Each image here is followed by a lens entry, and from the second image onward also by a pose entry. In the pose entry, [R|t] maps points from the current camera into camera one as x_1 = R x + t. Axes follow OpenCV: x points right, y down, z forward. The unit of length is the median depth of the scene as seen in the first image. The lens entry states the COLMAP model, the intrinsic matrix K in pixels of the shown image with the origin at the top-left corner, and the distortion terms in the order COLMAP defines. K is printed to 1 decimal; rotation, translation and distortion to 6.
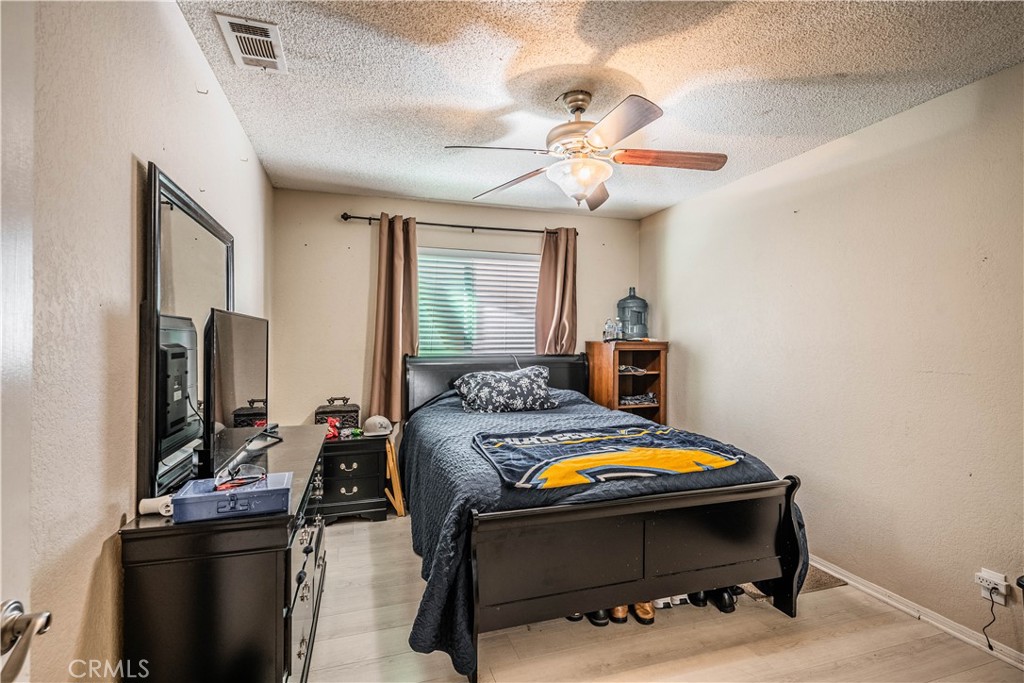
lens RADIAL K [[491.1, 0, 513.4], [0, 491.1, 340.7], [0, 0, 1]] dist [0.003350, 0.000554]
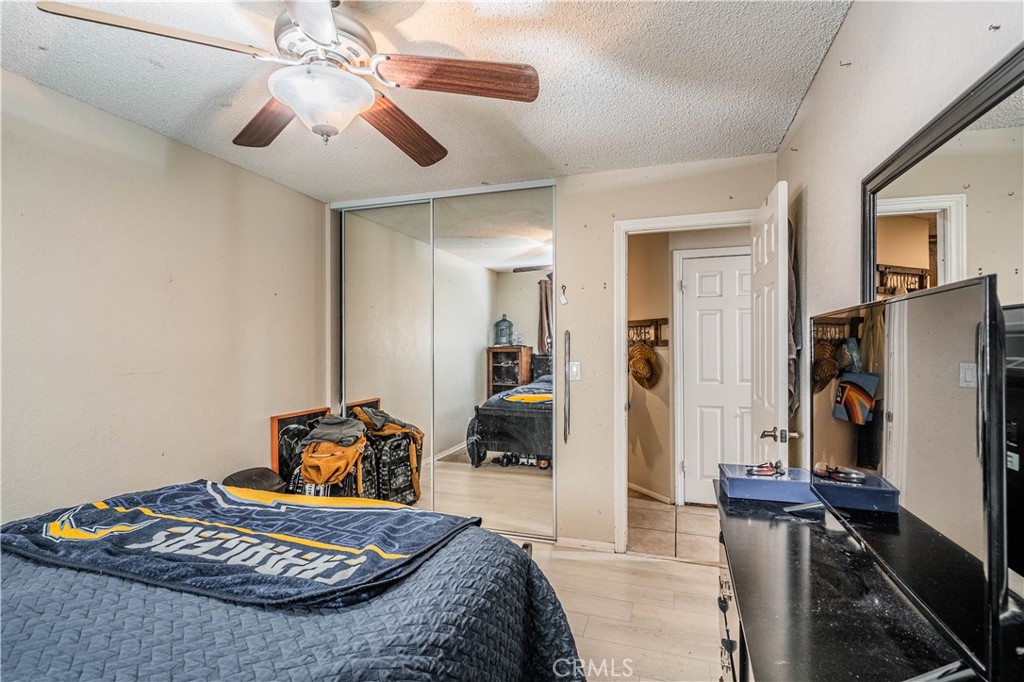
lens RADIAL K [[491.1, 0, 512.7], [0, 491.1, 342.2], [0, 0, 1]] dist [0.003350, 0.000554]
pose [[-0.807610, 0.003491, 0.589707, -0.615184], [0.006812, 0.999971, 0.003409, -0.007950], [-0.589678, 0.006771, -0.807610, 1.754044]]
